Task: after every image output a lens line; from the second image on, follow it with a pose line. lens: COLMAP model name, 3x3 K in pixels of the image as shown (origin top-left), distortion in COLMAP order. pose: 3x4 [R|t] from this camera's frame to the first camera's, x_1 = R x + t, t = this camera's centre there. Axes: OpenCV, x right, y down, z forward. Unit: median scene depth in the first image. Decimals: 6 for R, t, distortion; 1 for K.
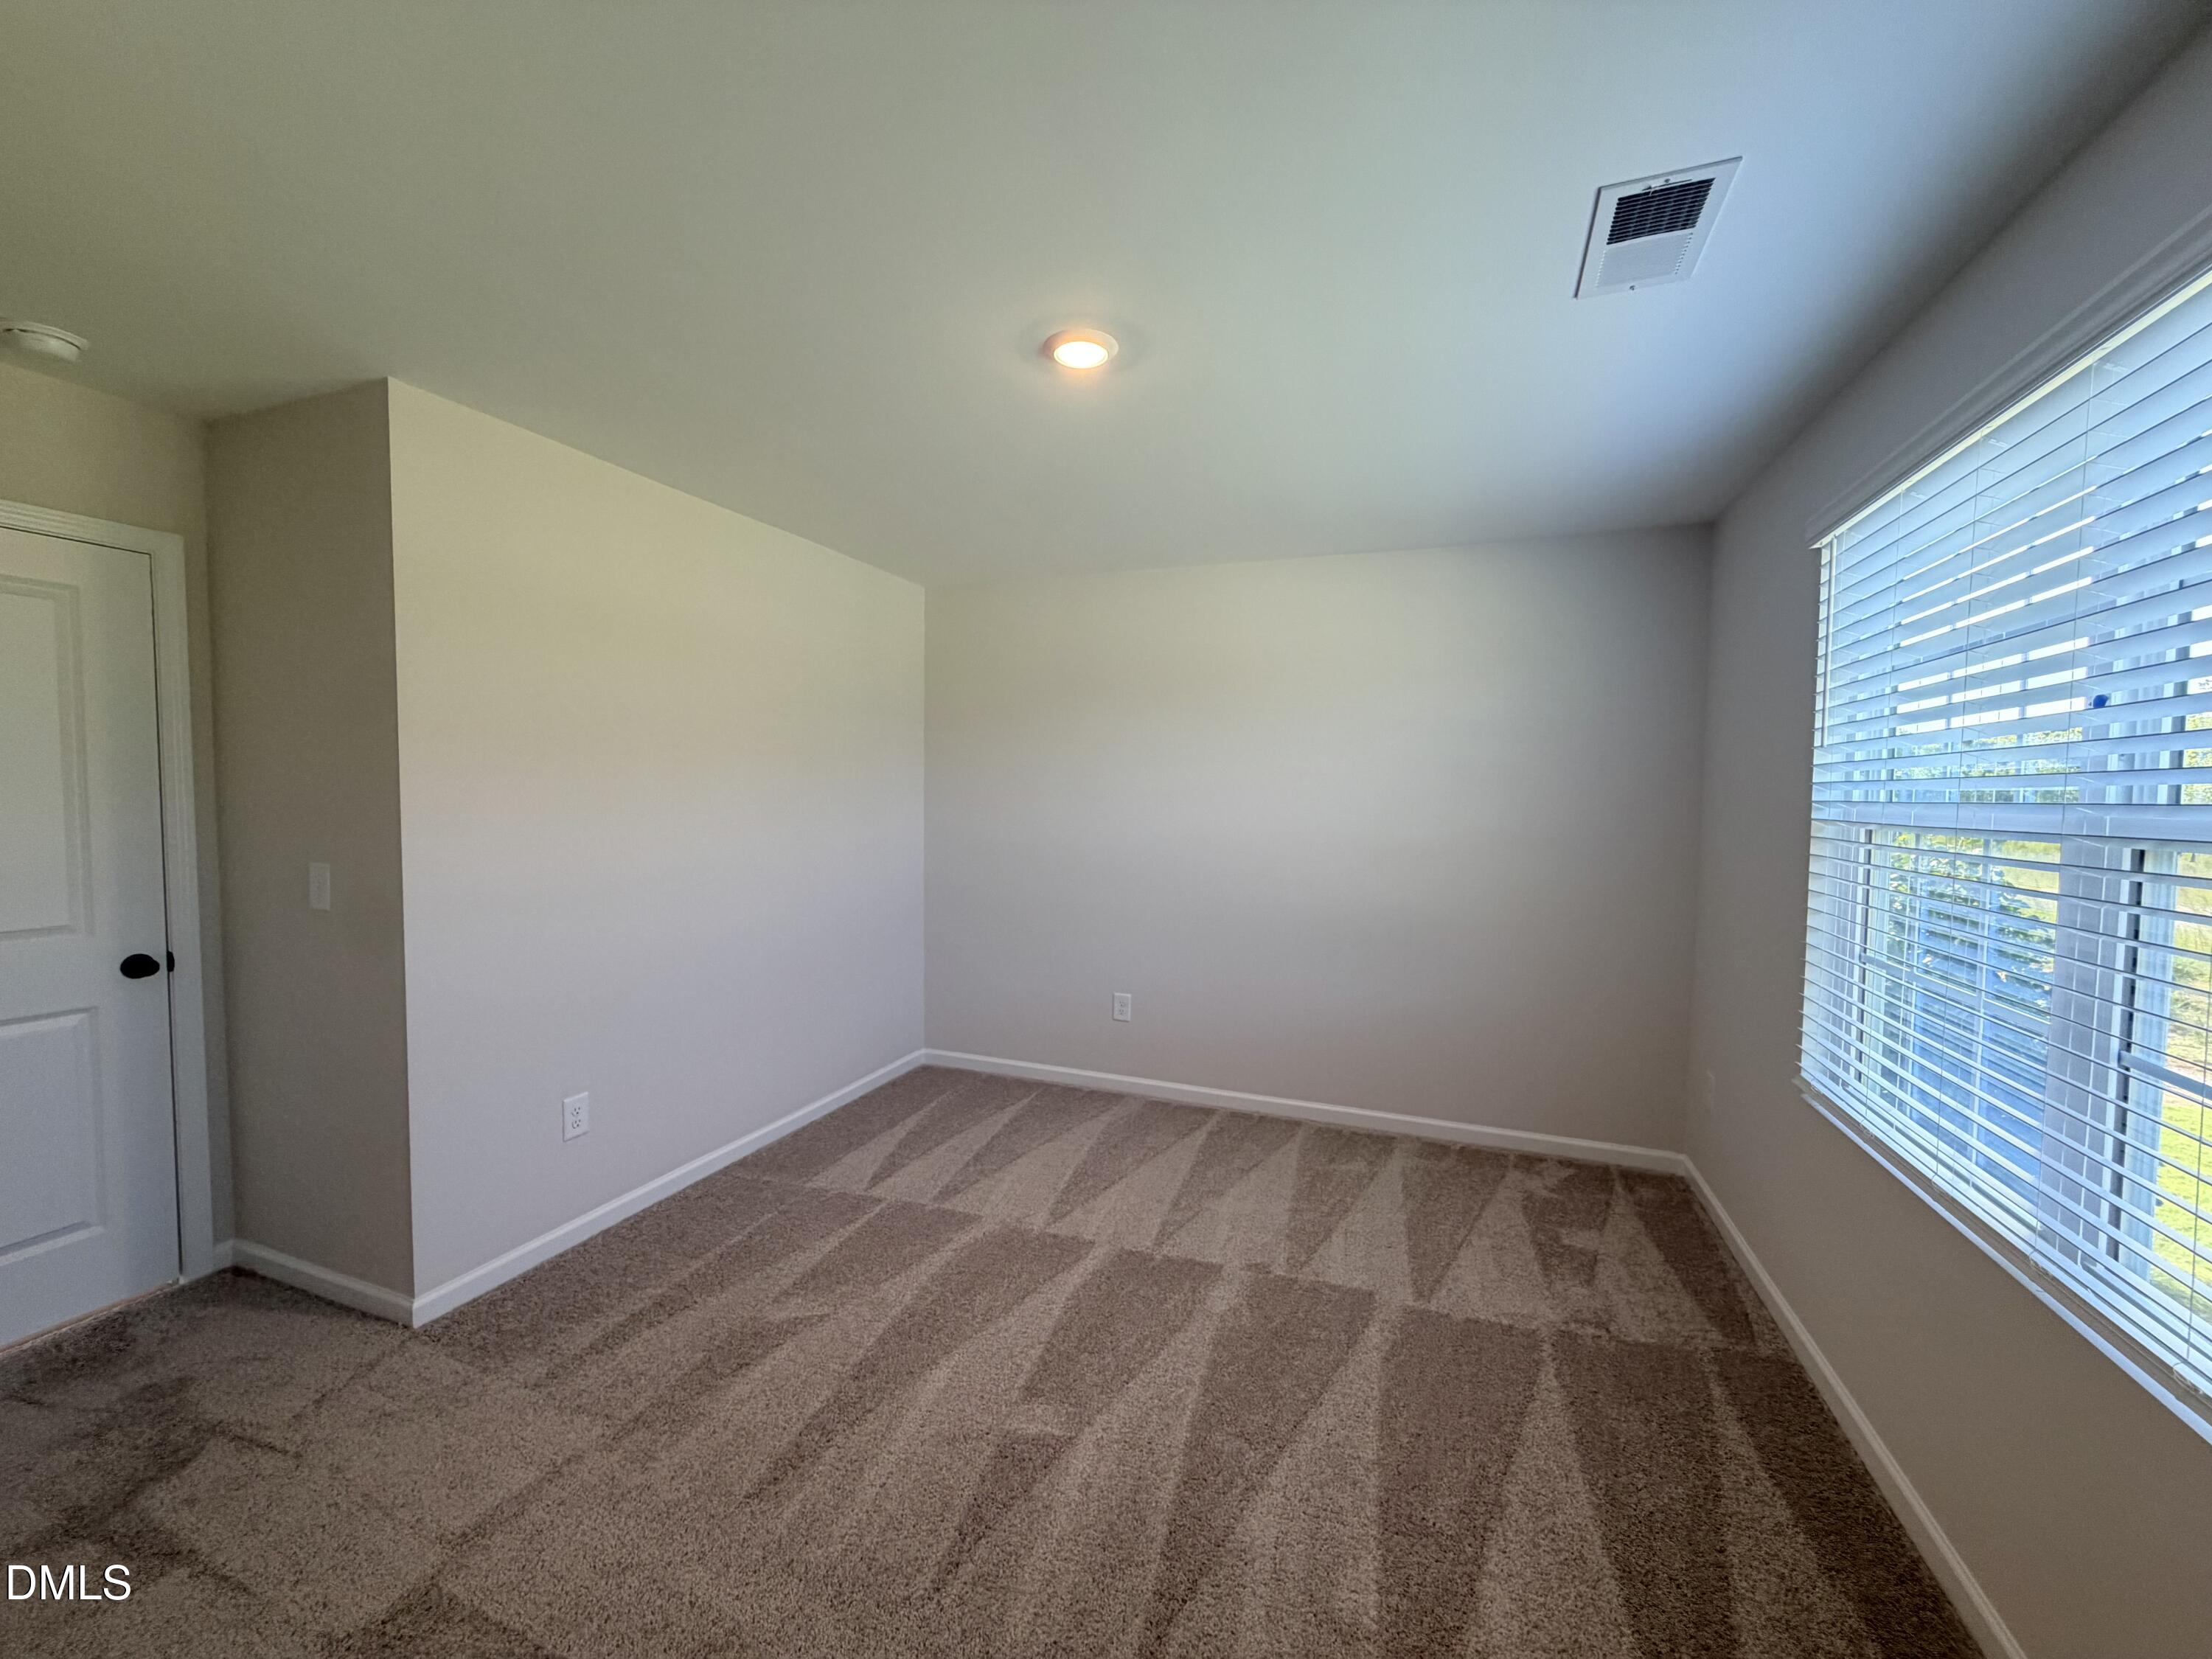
lens RADIAL K [[879.7, 0, 1107.1], [0, 879.7, 827.5], [0, 0, 1]] dist [0.001540, 0.000117]
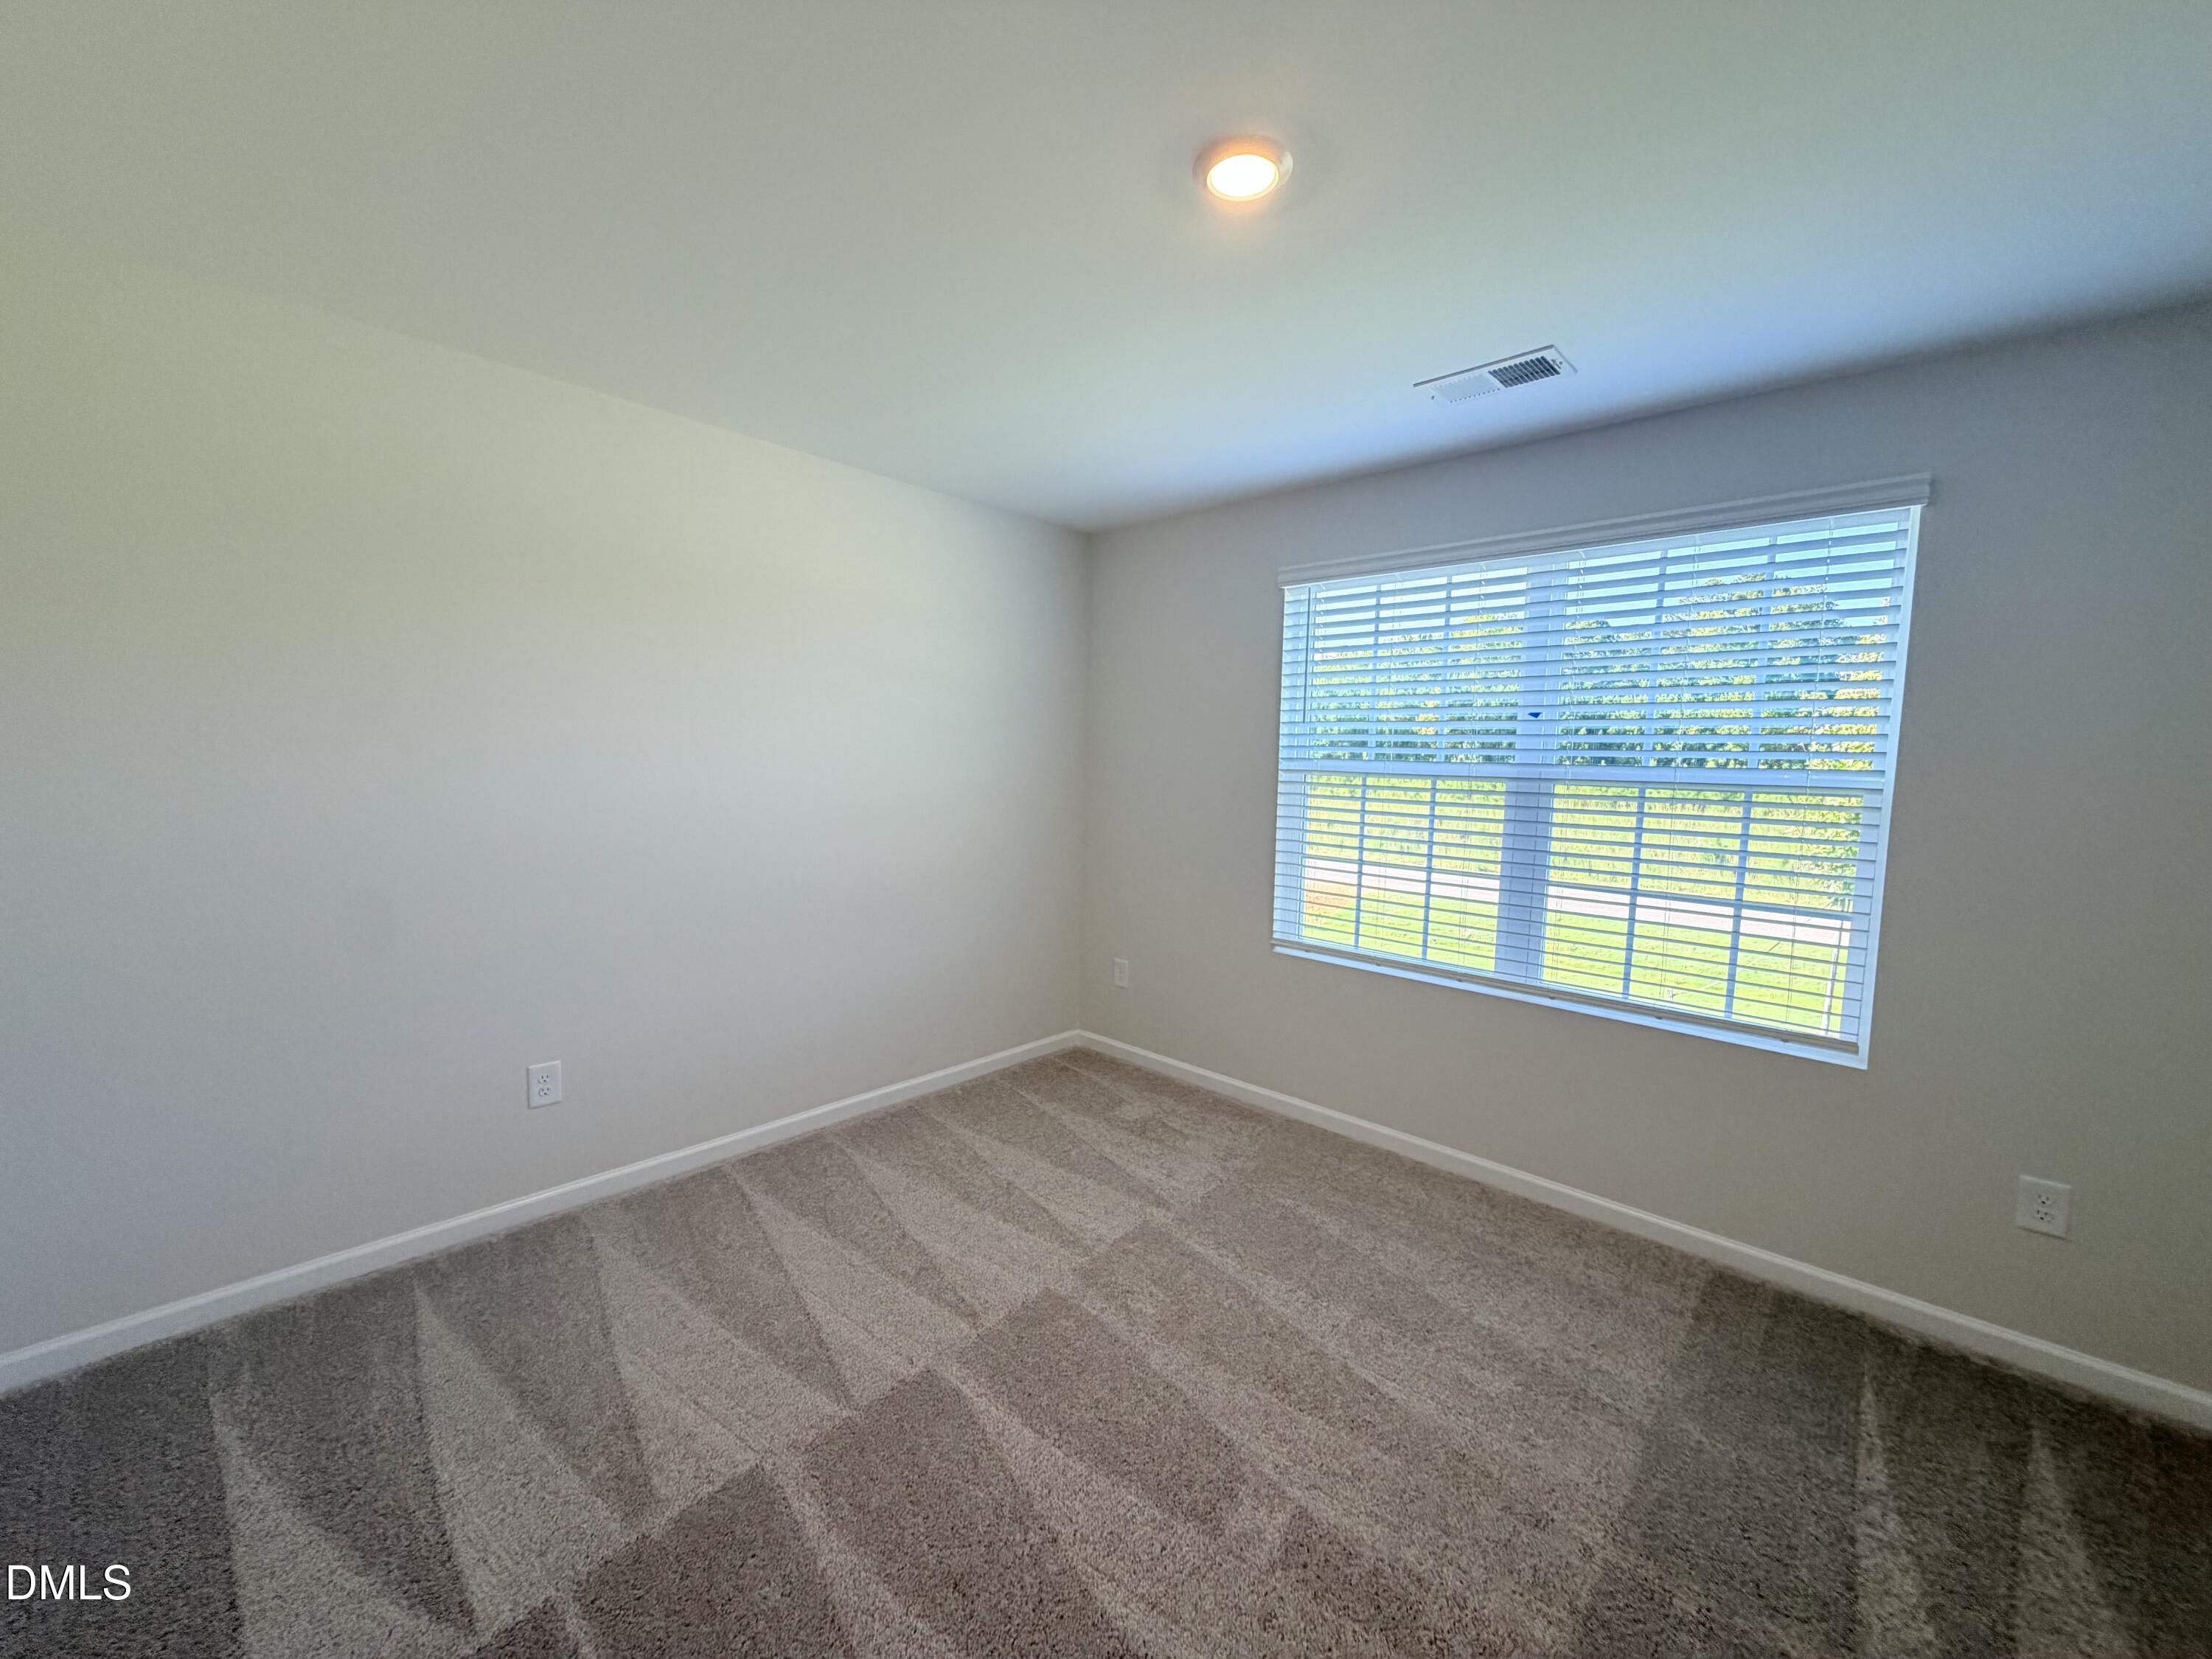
lens RADIAL K [[879.7, 0, 1110.4], [0, 879.7, 837.8], [0, 0, 1]] dist [0.001540, 0.000117]
pose [[0.372464, -0.094298, 0.923244, -0.567819], [0.015745, 0.995323, 0.095308, -0.031264], [-0.927913, -0.020963, 0.372207, 0.576253]]
